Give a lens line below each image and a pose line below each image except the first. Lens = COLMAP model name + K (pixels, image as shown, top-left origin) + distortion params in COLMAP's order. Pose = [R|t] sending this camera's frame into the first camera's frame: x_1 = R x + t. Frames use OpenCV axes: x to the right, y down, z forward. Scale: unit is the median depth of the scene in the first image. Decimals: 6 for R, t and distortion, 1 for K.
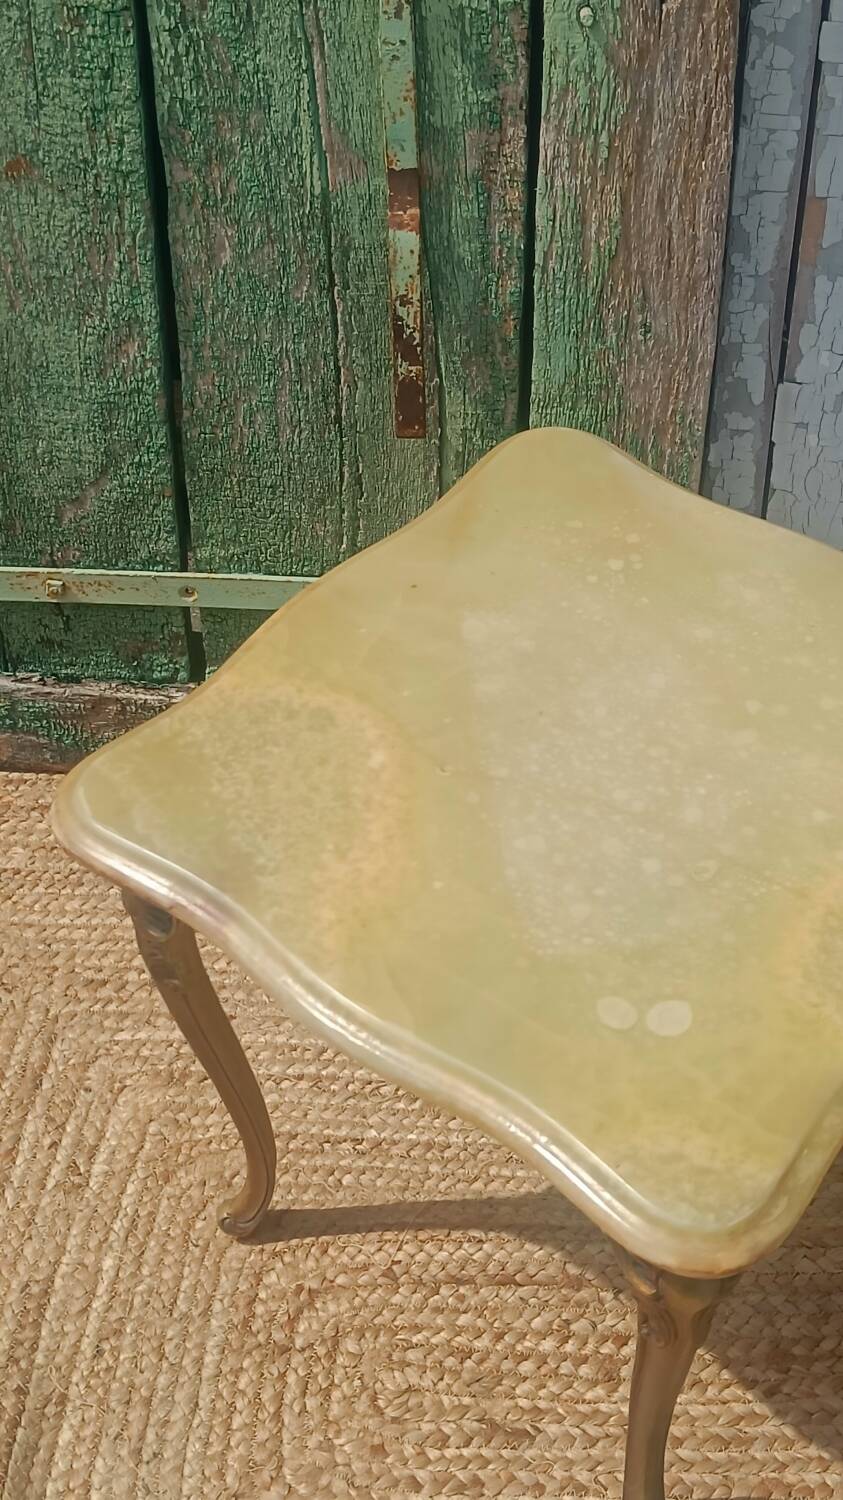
lens RADIAL K [[2092.2, 0, 428.8], [0, 2092.2, 777.4], [0, 0, 1]] dist [0.130389, -0.555227]
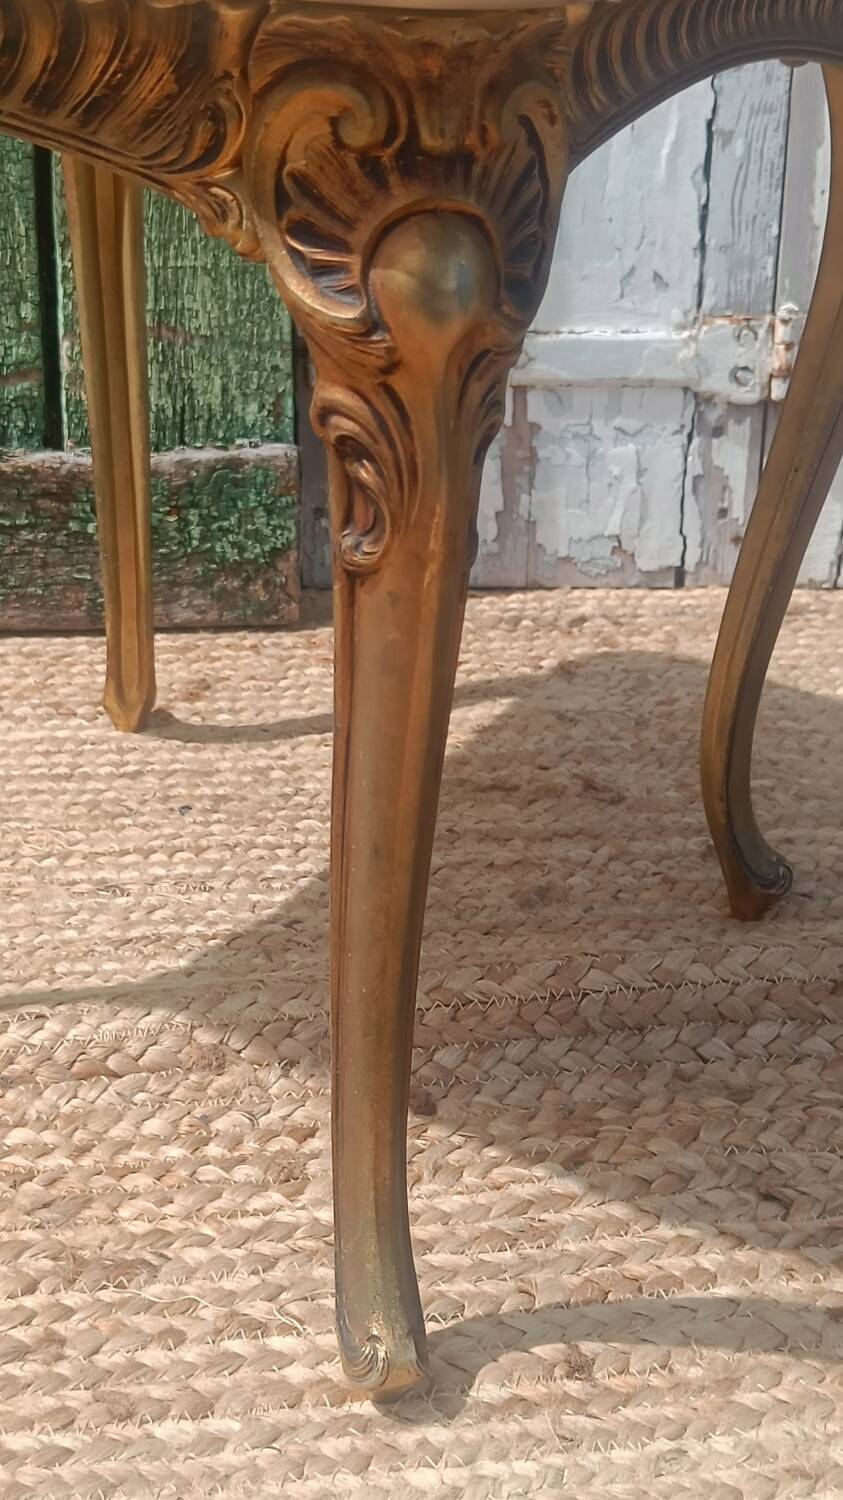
lens RADIAL K [[2120.7, 0, 416.2], [0, 2120.7, 743.8], [0, 0, 1]] dist [0.126782, -0.577685]
pose [[0.978764, -0.053203, 0.197965, 0.013687], [0.118948, 0.933925, -0.337100, 0.361455], [-0.166949, 0.353489, 0.920420, 0.428487]]
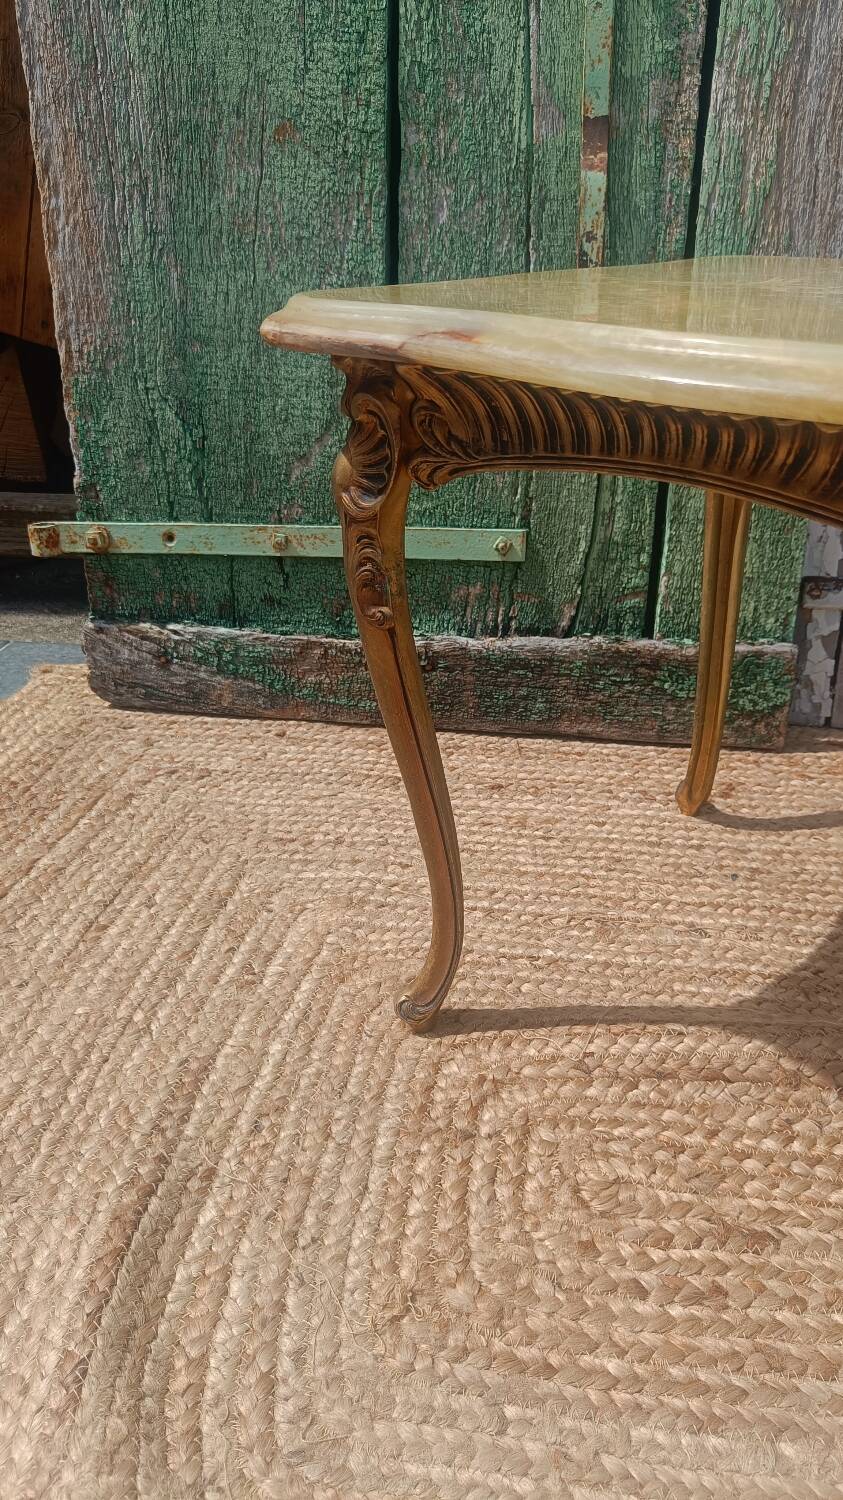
lens RADIAL K [[1066.4, 0, 436.2], [0, 1066.4, 745.3], [0, 0, 1]] dist [0.002048, -0.005537]
pose [[0.998874, 0.034183, -0.032890, -0.071699], [-0.042852, 0.947605, -0.316557, 0.255438], [0.020346, 0.317610, 0.948003, 0.521433]]
